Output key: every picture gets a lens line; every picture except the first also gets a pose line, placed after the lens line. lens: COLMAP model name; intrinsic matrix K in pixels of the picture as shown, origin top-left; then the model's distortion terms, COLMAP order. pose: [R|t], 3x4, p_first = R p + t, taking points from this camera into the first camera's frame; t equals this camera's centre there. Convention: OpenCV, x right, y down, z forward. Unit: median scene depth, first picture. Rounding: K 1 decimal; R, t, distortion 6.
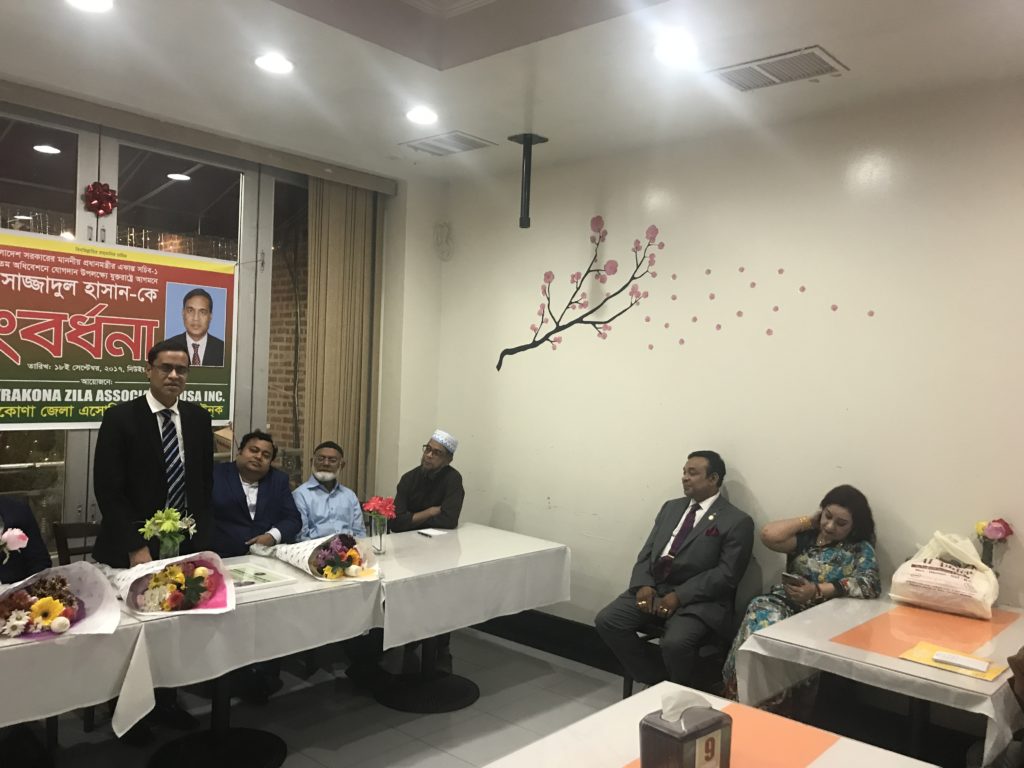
lens RADIAL K [[843.8, 0, 512.8], [0, 843.8, 384.4], [0, 0, 1]] dist [0.004011, 0.000896]
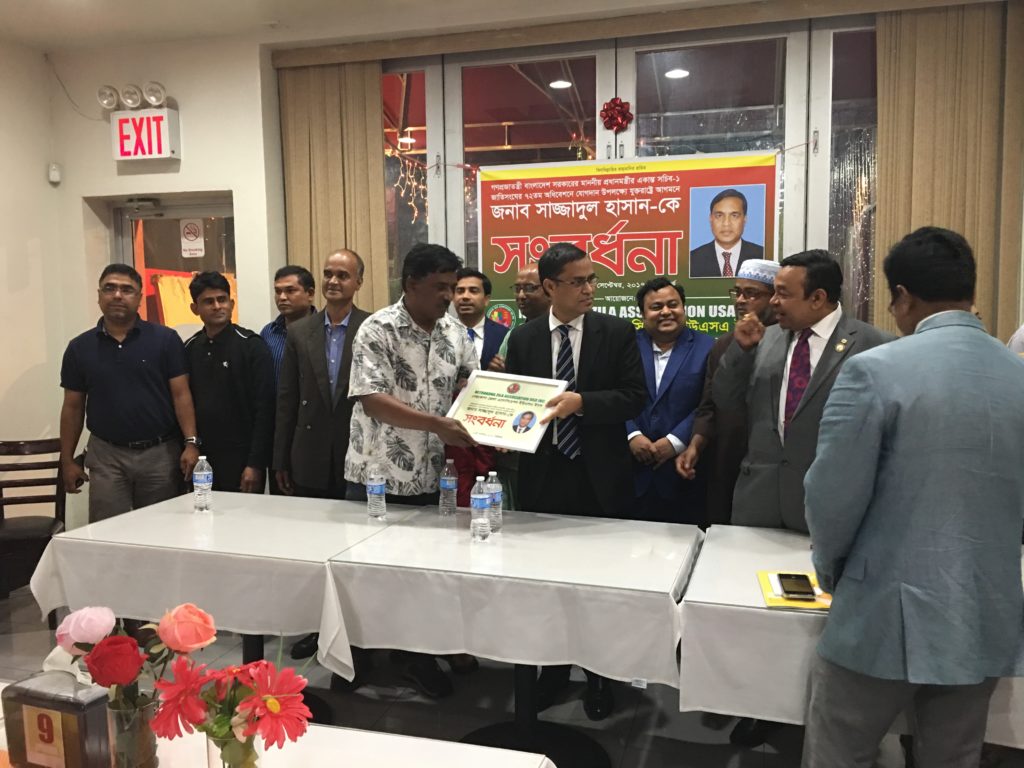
lens RADIAL K [[854.2, 0, 512.4], [0, 854.2, 382.0], [0, 0, 1]] dist [0.006198, 0.000569]
pose [[0.429856, 0.061859, -0.900776, 0.385350], [0.027537, 0.996288, 0.081558, 0.009500], [0.902477, -0.059863, 0.426558, 0.435587]]
